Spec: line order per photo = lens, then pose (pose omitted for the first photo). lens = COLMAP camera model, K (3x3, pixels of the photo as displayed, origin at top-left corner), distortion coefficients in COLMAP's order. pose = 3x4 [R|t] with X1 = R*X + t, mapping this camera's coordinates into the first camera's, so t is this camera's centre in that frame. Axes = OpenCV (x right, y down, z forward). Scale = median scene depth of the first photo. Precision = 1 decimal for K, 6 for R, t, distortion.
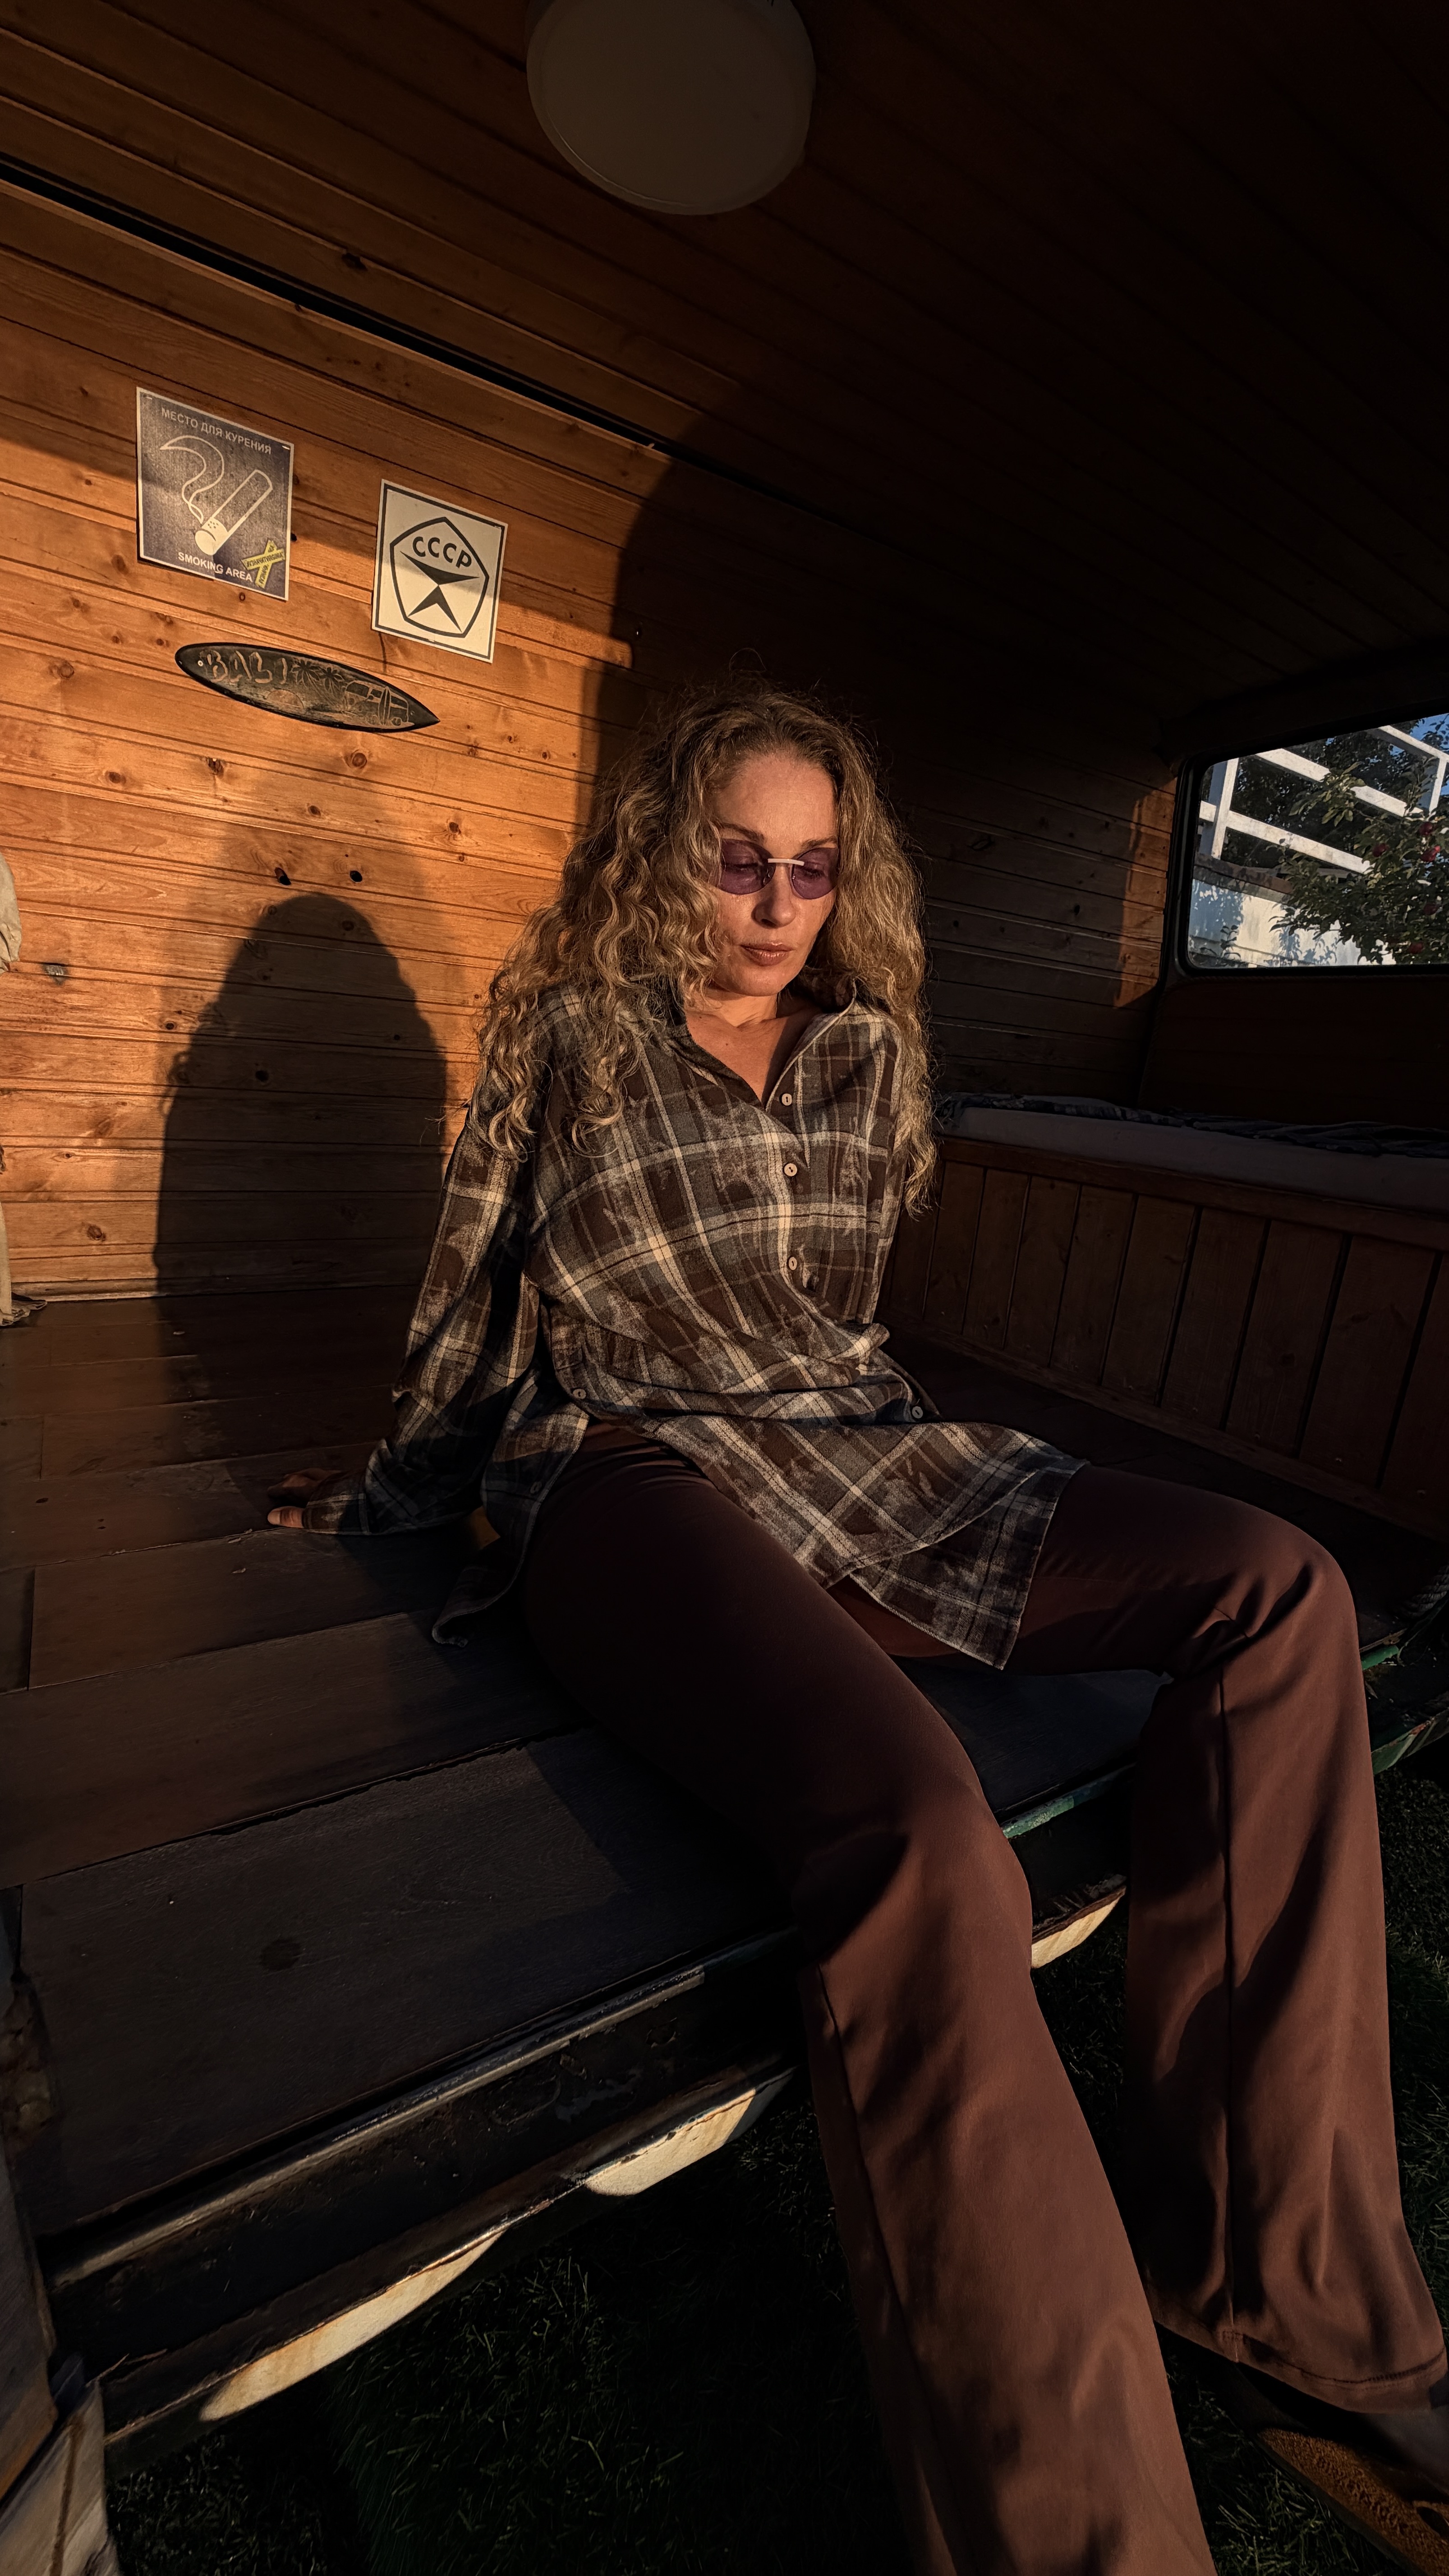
lens RADIAL K [[1023.9, 0, 716.3], [0, 1023.9, 1287.5], [0, 0, 1]] dist [0.012244, -0.000018]
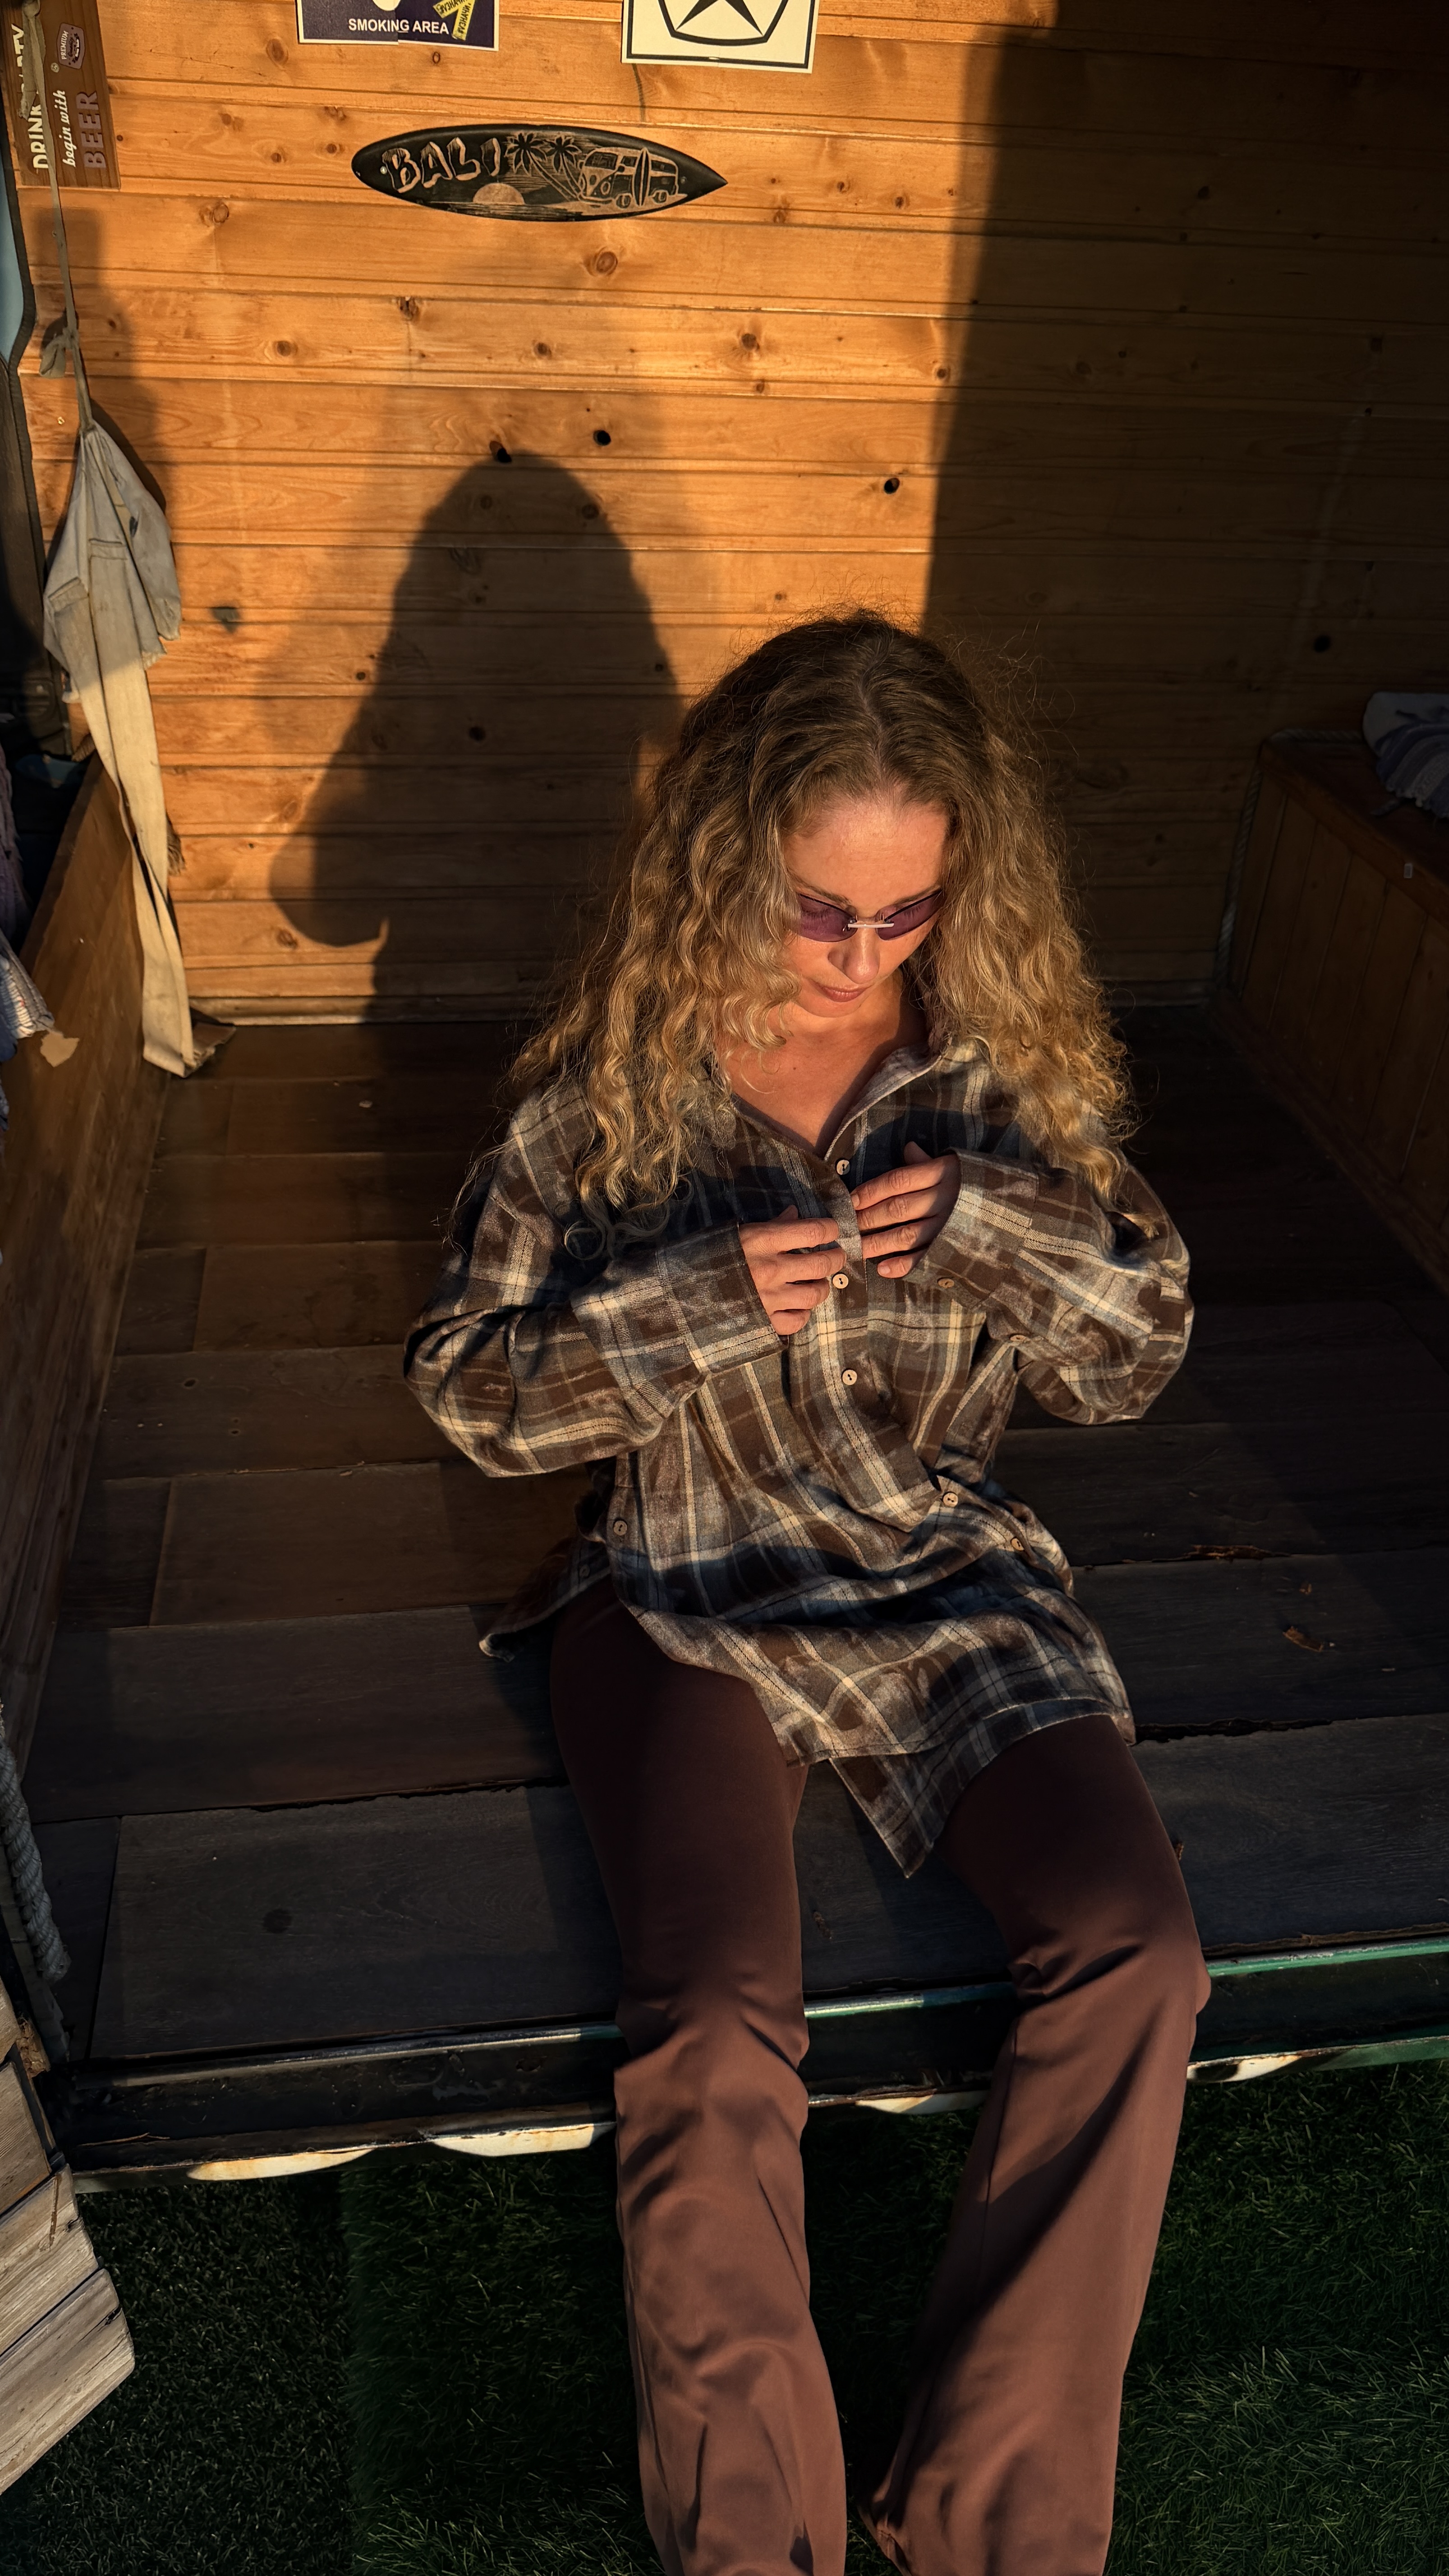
lens RADIAL K [[1832.5, 0, 724.5], [0, 1832.5, 1288.0], [0, 0, 1]] dist [0.002276, -0.011751]
pose [[0.922680, 0.178450, -0.341785, 0.254250], [-0.057139, 0.939947, 0.336505, -0.312301], [0.381310, -0.290957, 0.877466, -0.200760]]
